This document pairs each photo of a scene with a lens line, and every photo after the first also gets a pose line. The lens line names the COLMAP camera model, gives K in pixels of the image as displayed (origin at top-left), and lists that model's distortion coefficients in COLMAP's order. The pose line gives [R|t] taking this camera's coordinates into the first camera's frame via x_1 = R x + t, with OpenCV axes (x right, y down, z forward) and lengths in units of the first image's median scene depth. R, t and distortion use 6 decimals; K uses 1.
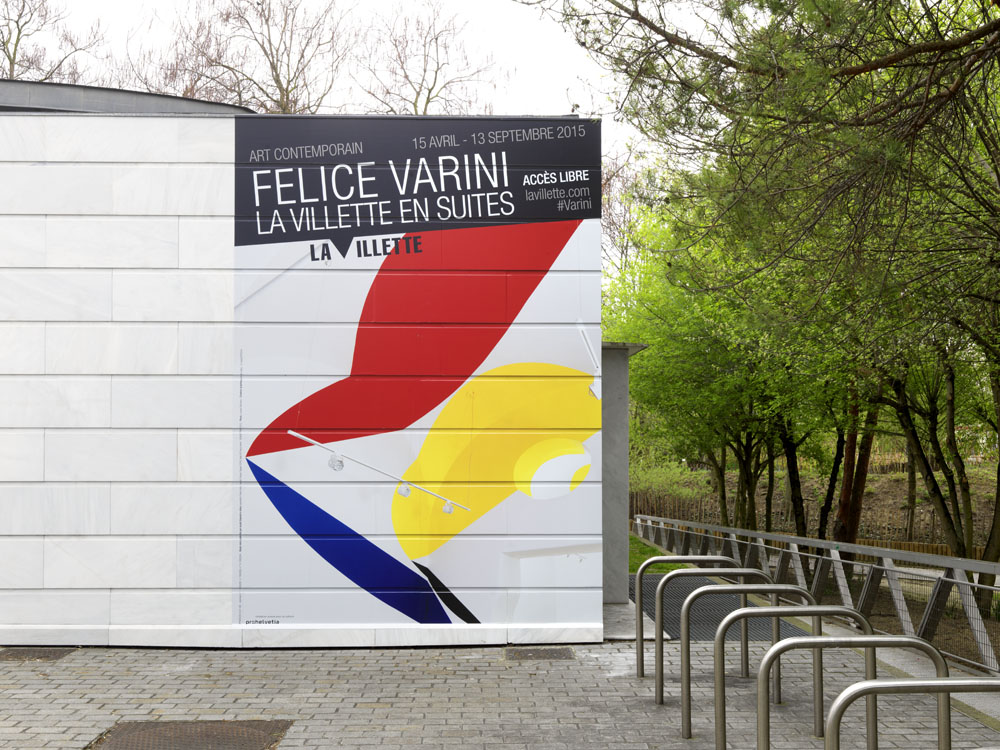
lens RADIAL K [[1332.1, 0, 501.4], [0, 1332.1, 369.7], [0, 0, 1]] dist [0.033182, 0.000000]
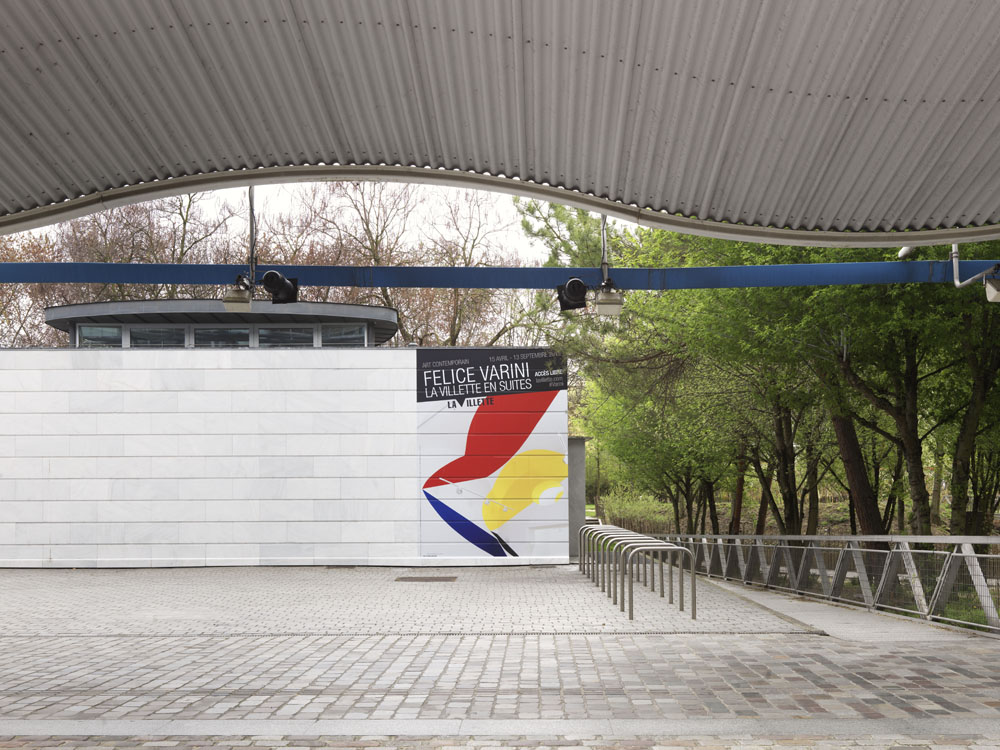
lens RADIAL K [[1332.1, 0, 497.2], [0, 1332.1, 378.9], [0, 0, 1]] dist [0.033182, 0.000000]
pose [[0.999793, -0.007193, -0.019017, -0.006311], [0.006733, 0.999685, -0.024171, -0.075639], [0.019185, 0.024038, 0.999527, -1.432347]]
